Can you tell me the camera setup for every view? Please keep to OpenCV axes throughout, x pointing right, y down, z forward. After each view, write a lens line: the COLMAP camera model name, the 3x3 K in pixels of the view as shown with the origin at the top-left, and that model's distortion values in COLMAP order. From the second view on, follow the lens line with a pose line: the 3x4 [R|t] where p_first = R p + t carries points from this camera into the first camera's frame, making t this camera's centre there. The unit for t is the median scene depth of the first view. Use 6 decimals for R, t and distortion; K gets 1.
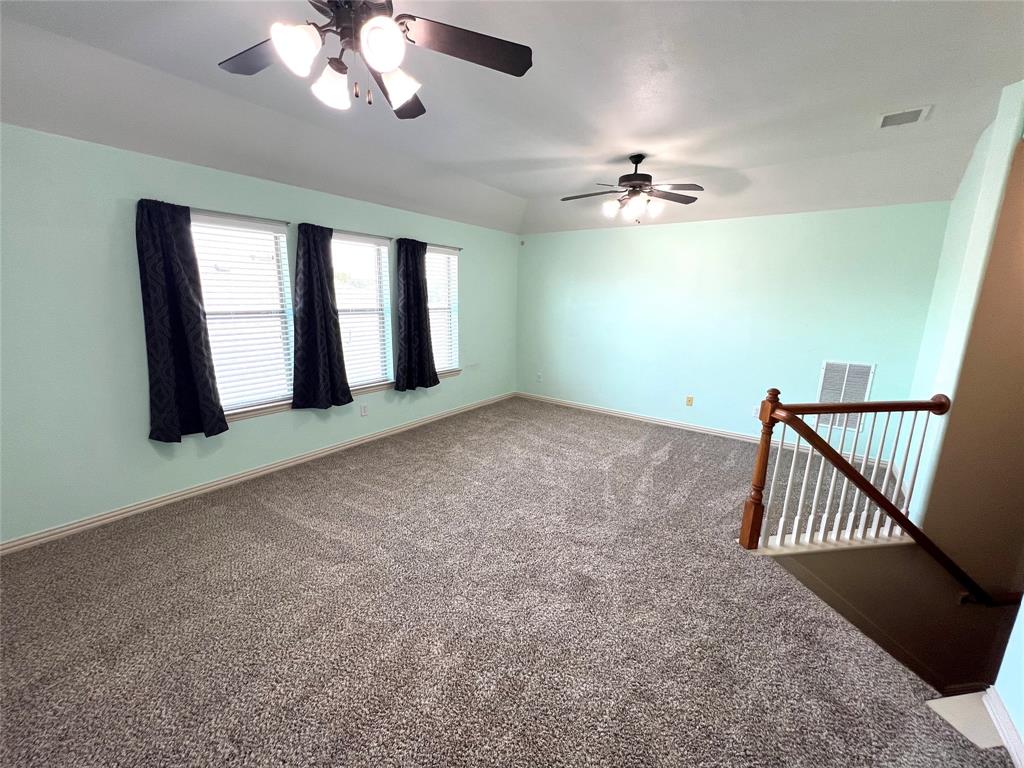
lens RADIAL K [[410.0, 0, 510.5], [0, 410.0, 385.2], [0, 0, 1]] dist [0.002846, 0.000029]
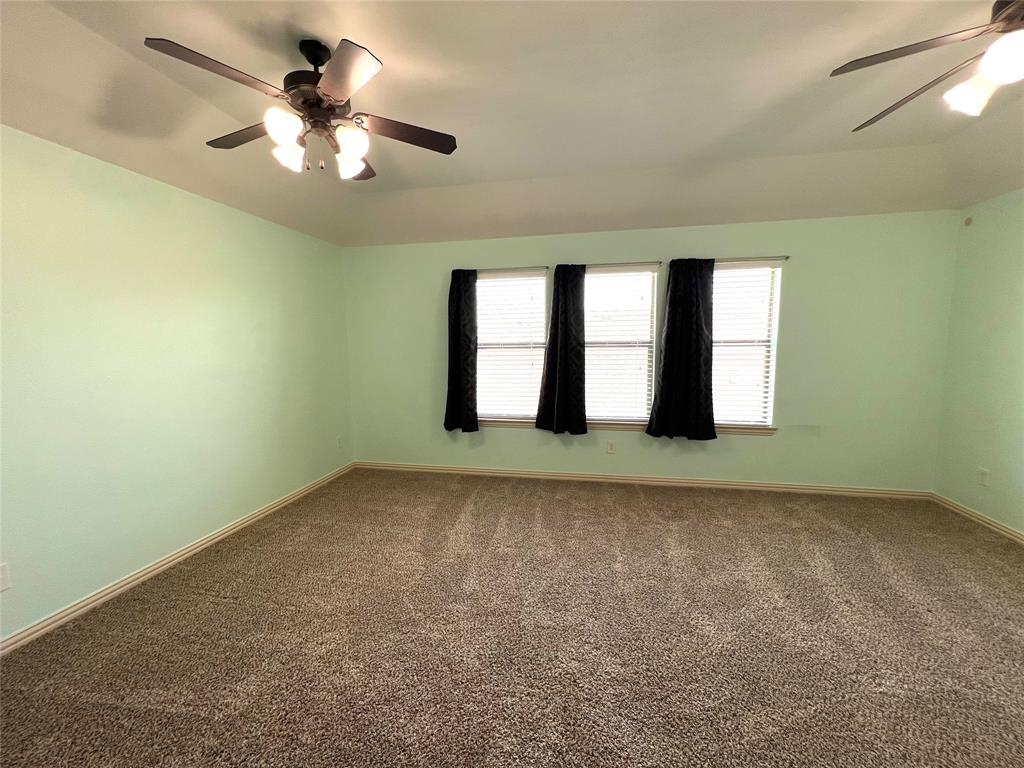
lens RADIAL K [[426.8, 0, 509.3], [0, 426.8, 392.1], [0, 0, 1]] dist [0.000864, -0.000003]
pose [[0.422100, 0.118029, -0.898833, 0.444441], [-0.168759, 0.984388, 0.050012, -0.078529], [0.890703, 0.130576, 0.435429, 0.364113]]
